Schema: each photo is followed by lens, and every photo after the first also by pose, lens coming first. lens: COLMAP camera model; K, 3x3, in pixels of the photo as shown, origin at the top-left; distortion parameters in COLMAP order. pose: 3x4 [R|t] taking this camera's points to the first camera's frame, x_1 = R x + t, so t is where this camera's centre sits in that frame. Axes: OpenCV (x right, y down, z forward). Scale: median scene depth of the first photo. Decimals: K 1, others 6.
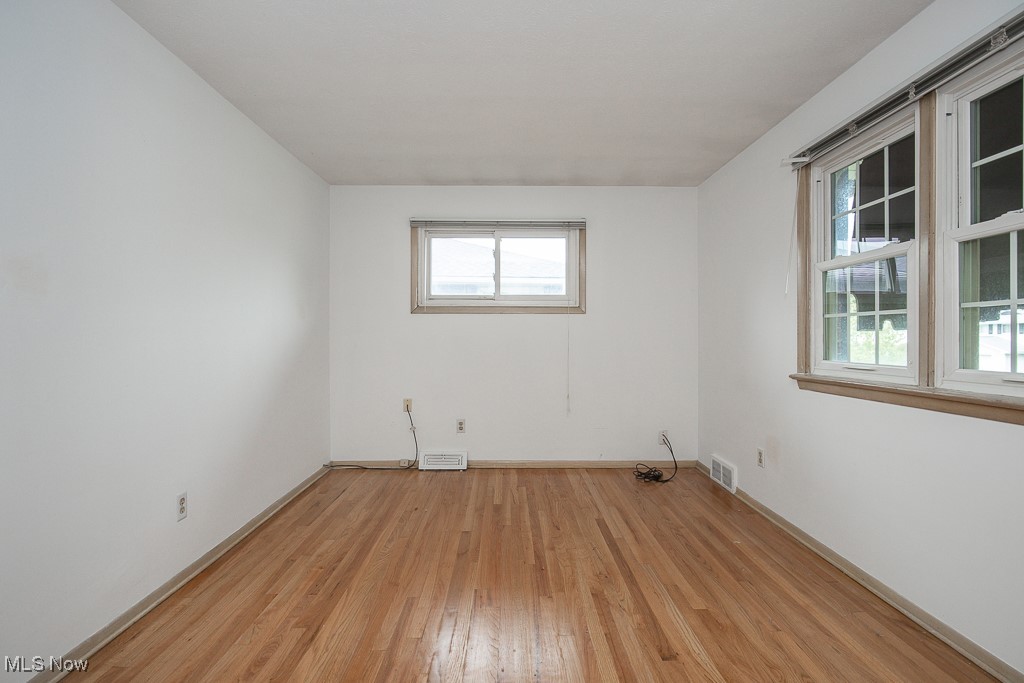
lens RADIAL K [[468.9, 0, 505.7], [0, 468.9, 337.8], [0, 0, 1]] dist [-0.014831, 0.001532]
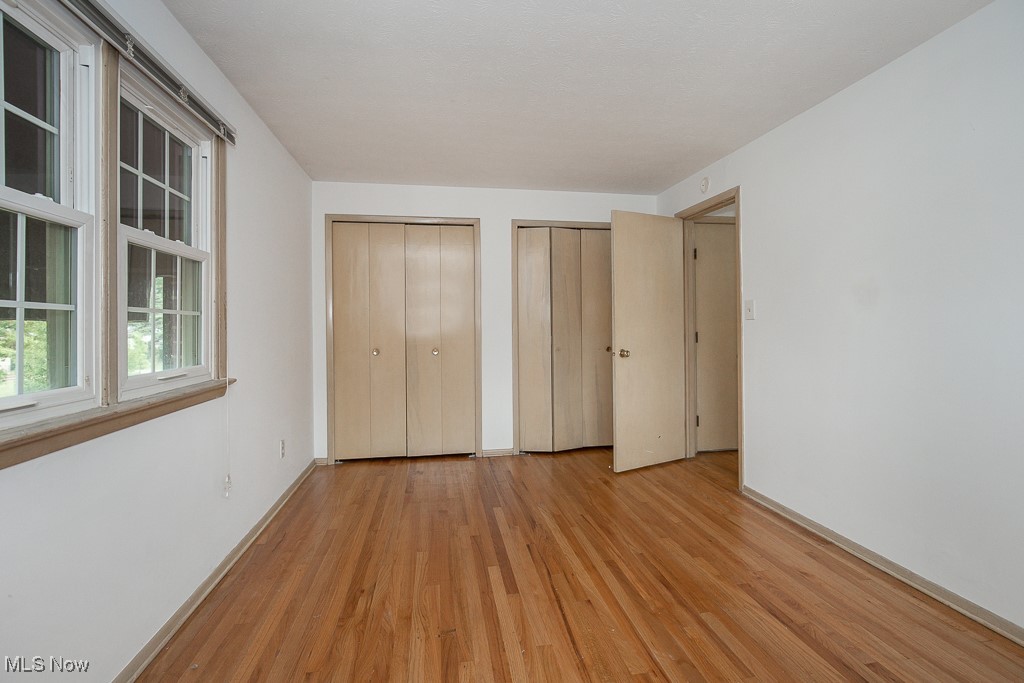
lens RADIAL K [[468.9, 0, 512.3], [0, 468.9, 335.1], [0, 0, 1]] dist [-0.014831, 0.001532]
pose [[-0.987139, 0.011160, -0.159473, 0.353040], [0.009776, 0.999907, 0.009464, -0.016792], [0.159563, 0.007783, -0.987157, 2.002547]]
